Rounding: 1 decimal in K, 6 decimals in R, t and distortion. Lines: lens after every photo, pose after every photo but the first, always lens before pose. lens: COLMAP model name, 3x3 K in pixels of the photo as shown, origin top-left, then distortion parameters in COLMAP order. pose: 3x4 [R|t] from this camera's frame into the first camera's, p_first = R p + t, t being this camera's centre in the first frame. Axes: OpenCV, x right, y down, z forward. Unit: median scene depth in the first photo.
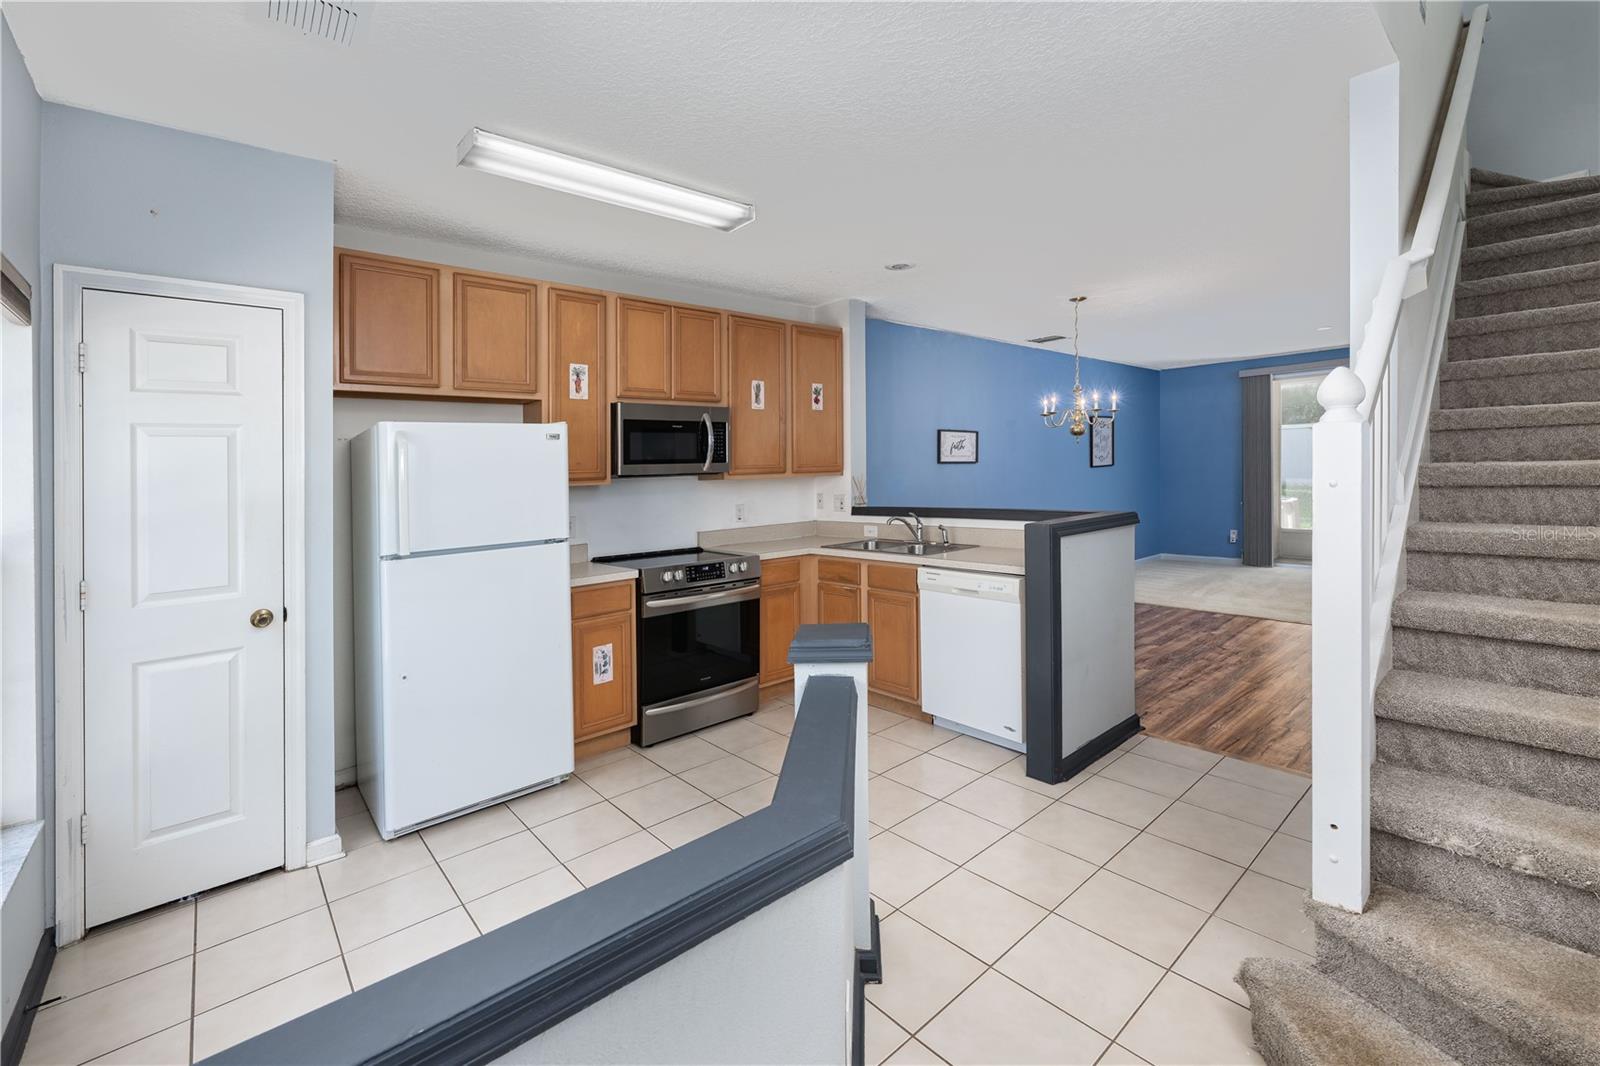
lens RADIAL K [[678.1, 0, 792.4], [0, 678.1, 509.4], [0, 0, 1]] dist [0.003884, 0.000156]
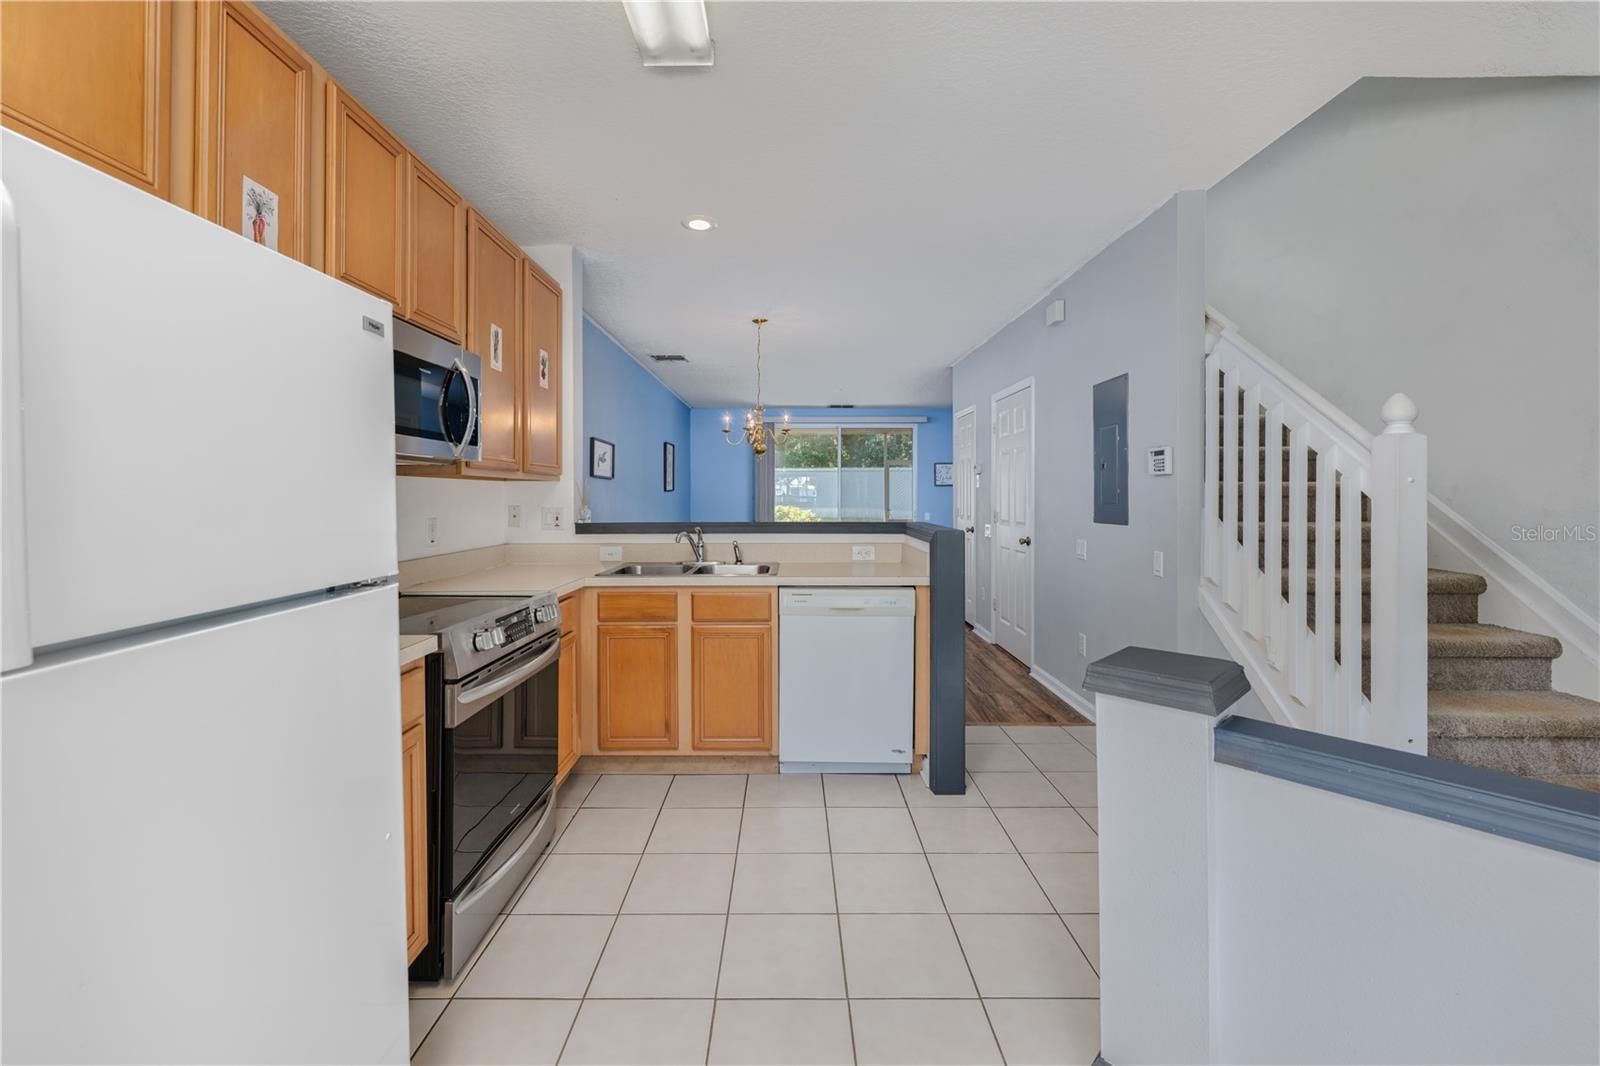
lens RADIAL K [[646.6, 0, 792.7], [0, 646.6, 528.8], [0, 0, 1]] dist [-0.002779, -0.000181]
pose [[0.657914, -0.006433, 0.753066, -0.307496], [0.021320, 0.999722, -0.010087, 0.015374], [-0.752791, 0.022692, 0.657868, 0.357742]]
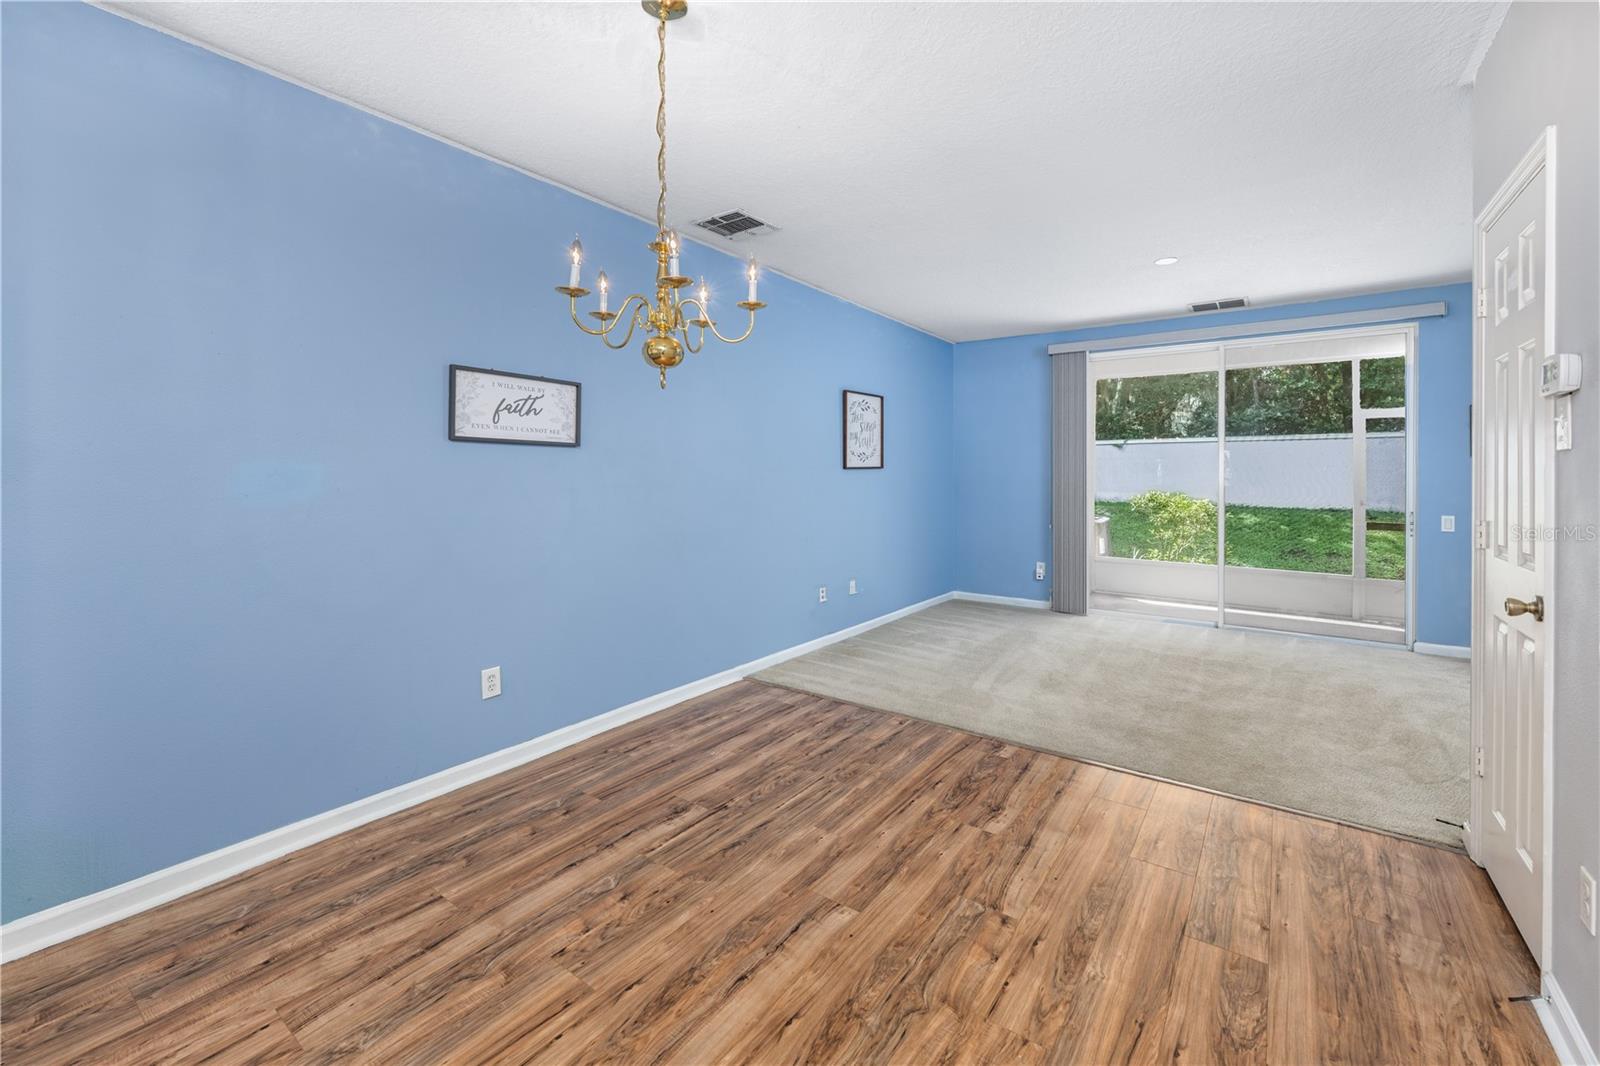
lens RADIAL K [[656.0, 0, 808.3], [0, 656.0, 491.2], [0, 0, 1]] dist [-0.000427, -0.000070]
pose [[0.973122, 0.026806, 0.228725, 0.461673], [-0.019057, 0.999169, -0.036019, -0.031034], [-0.229501, 0.030692, 0.972824, 0.699854]]
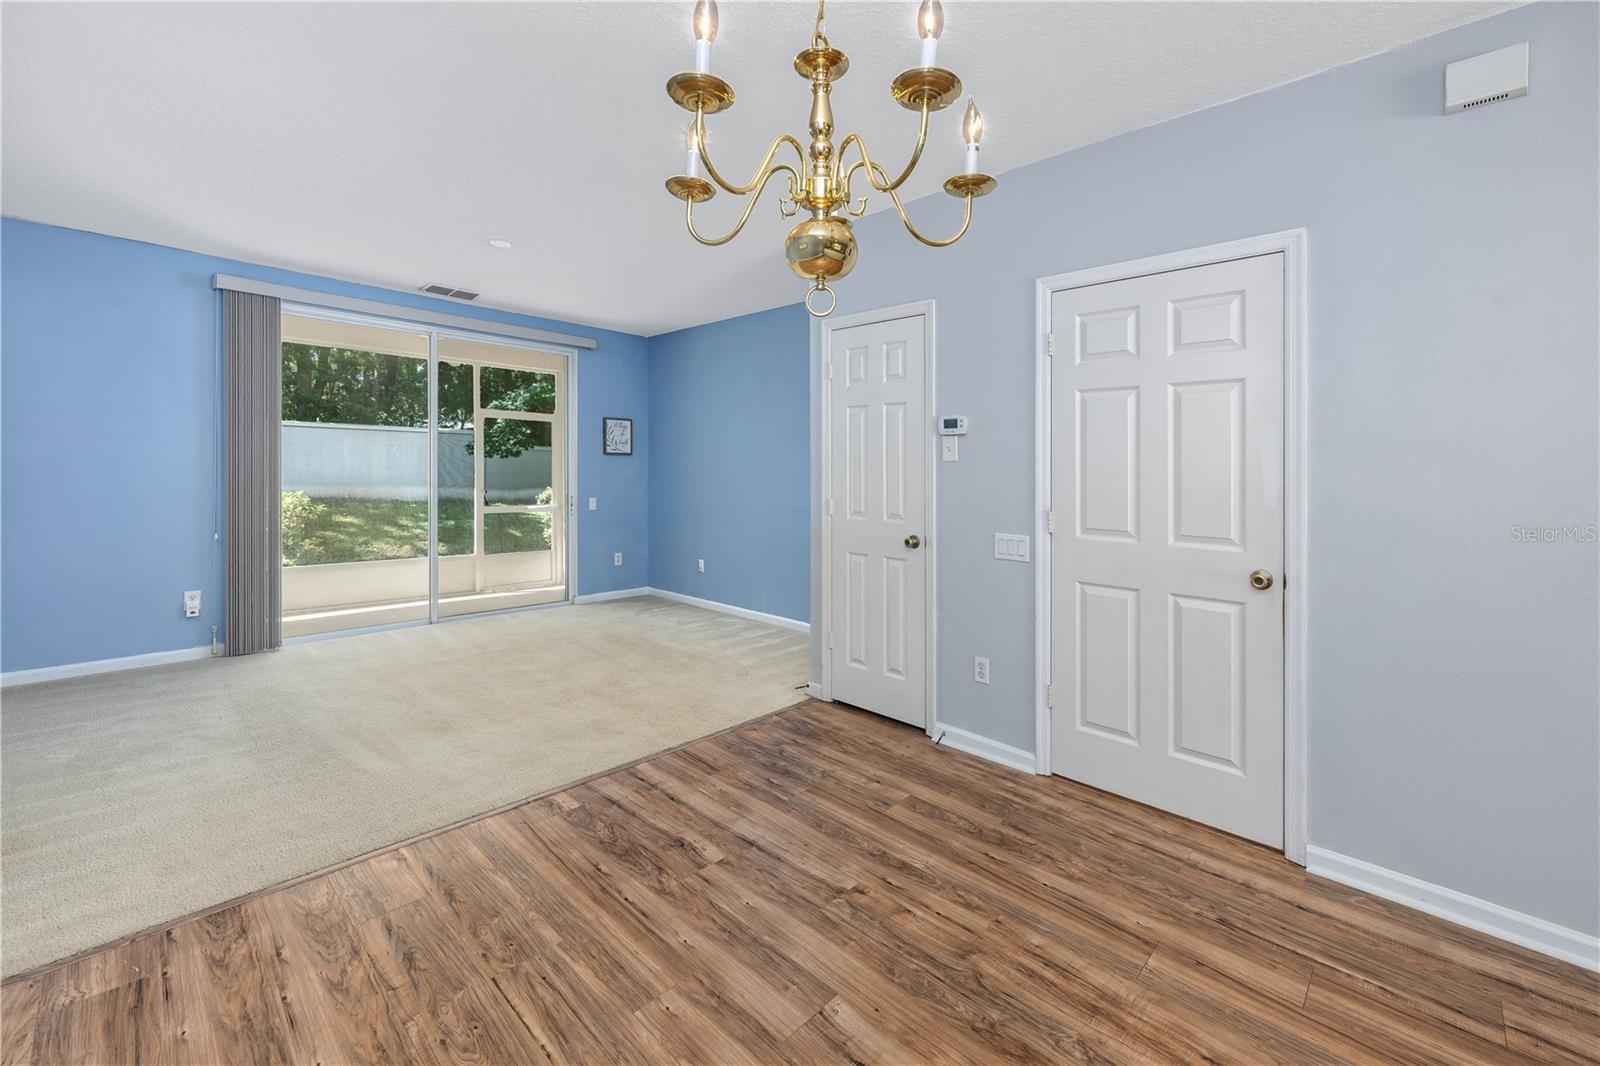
lens RADIAL K [[656.0, 0, 808.3], [0, 656.0, 491.2], [0, 0, 1]] dist [-0.000427, -0.000070]
pose [[-0.091665, 0.001097, 0.995789, 0.251442], [0.041951, 0.999116, 0.002761, -0.049161], [-0.994906, 0.042028, -0.091630, 1.135896]]
